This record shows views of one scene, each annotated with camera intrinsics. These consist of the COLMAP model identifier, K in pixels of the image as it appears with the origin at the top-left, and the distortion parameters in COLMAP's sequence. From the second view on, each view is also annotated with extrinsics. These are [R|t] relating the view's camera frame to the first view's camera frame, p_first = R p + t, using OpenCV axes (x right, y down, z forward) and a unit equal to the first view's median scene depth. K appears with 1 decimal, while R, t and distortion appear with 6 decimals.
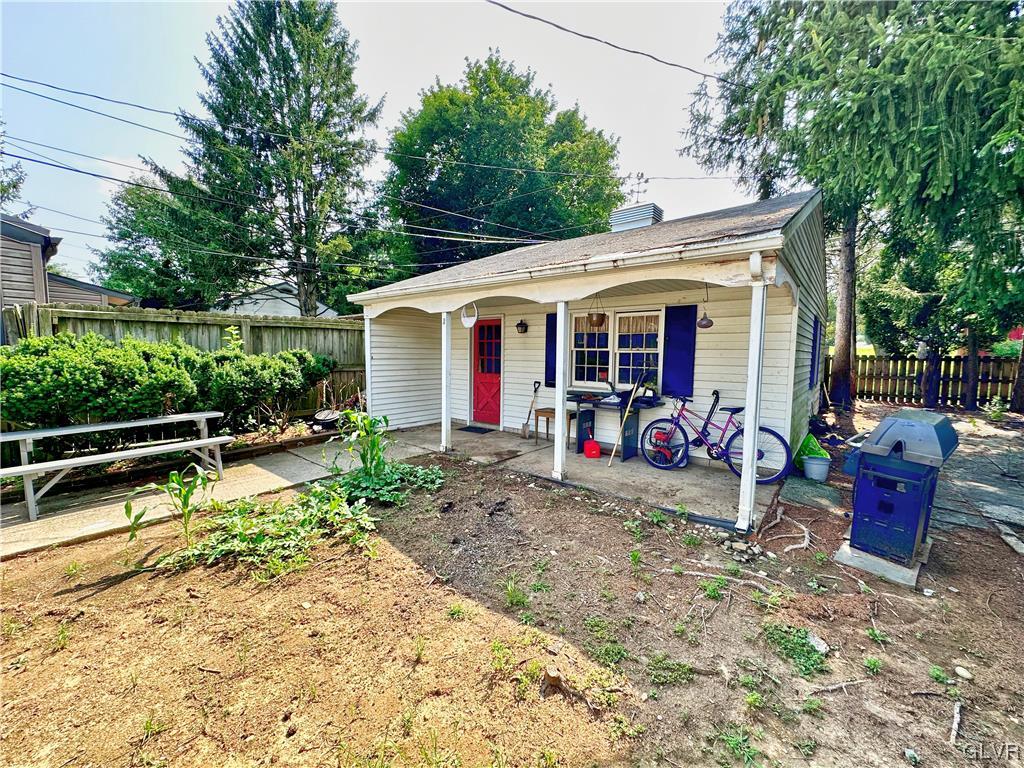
lens RADIAL K [[408.8, 0, 512.0], [0, 408.8, 384.0], [0, 0, 1]] dist [-0.001141, 0.000499]
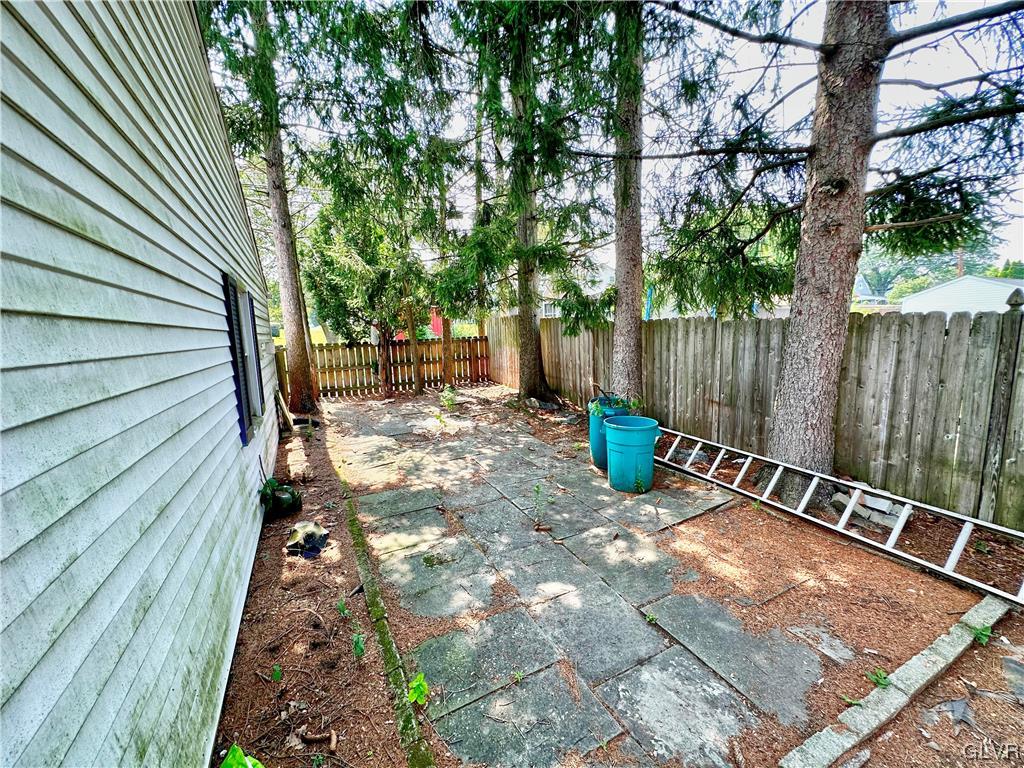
lens RADIAL K [[408.8, 0, 512.0], [0, 408.8, 384.0], [0, 0, 1]] dist [-0.001141, 0.000499]
pose [[0.397108, -0.147233, 0.905885, 0.293059], [0.111060, 0.987504, 0.111813, -0.043864], [-0.911027, 0.056205, 0.408497, 0.358987]]
